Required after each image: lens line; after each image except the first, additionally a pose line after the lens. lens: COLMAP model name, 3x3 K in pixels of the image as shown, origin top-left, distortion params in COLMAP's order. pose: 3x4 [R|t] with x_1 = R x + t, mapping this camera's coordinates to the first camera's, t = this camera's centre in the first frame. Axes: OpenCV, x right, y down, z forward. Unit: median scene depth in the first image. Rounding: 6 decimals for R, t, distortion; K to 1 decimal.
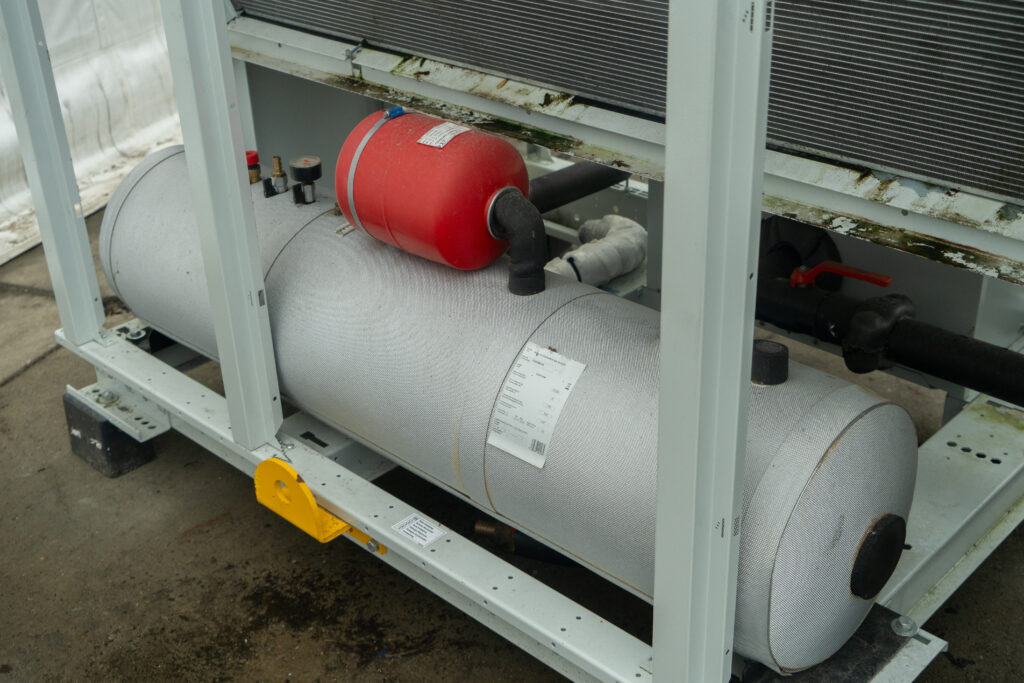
lens RADIAL K [[1244.9, 0, 512.0], [0, 1244.9, 341.5], [0, 0, 1]] dist [0.003049, 0.004141]
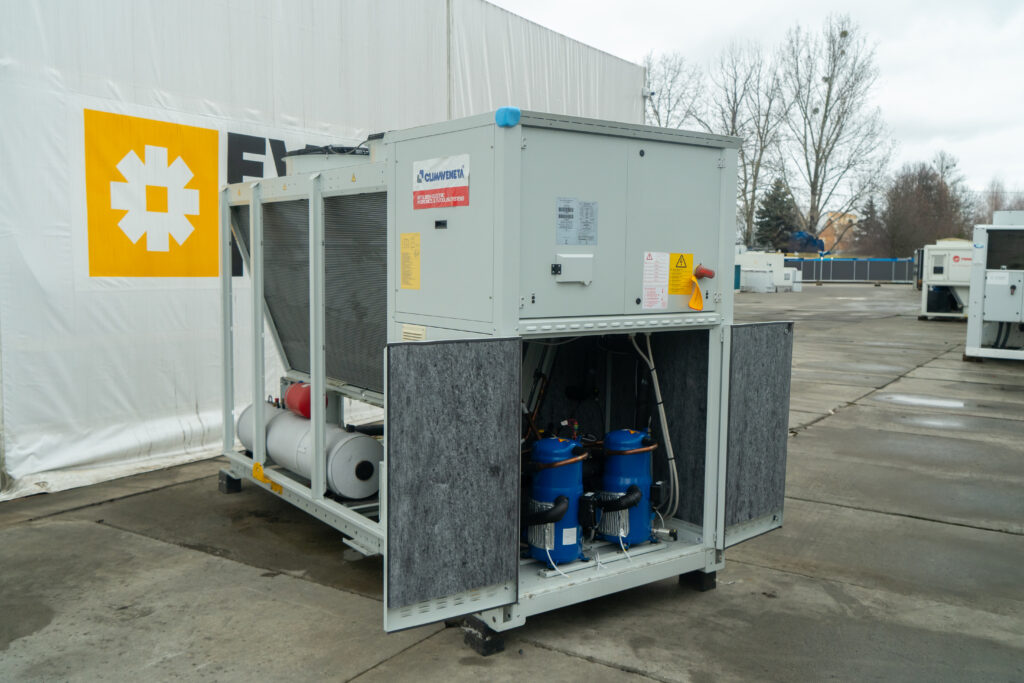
lens RADIAL K [[934.9, 0, 512.0], [0, 934.9, 341.5], [0, 0, 1]] dist [-0.002683, 0.023582]
pose [[0.983224, 0.060320, -0.172138, 0.982388], [-0.123043, 0.916010, -0.381819, 0.695559], [0.134649, 0.396594, 0.908066, -1.571627]]
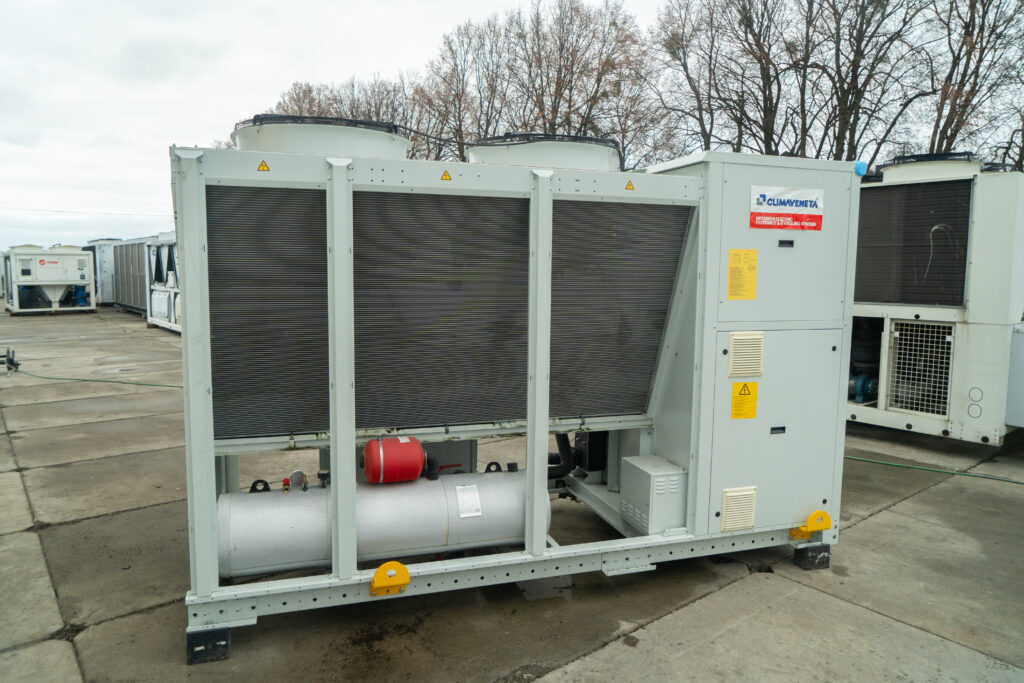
lens RADIAL K [[681.1, 0, 512.0], [0, 681.1, 341.5], [0, 0, 1]] dist [-0.017844, 0.001078]
pose [[0.476175, -0.056583, 0.877528, -1.222116], [0.396621, 0.904475, -0.156899, -0.004293], [-0.784824, 0.422757, 0.453131, -0.118390]]
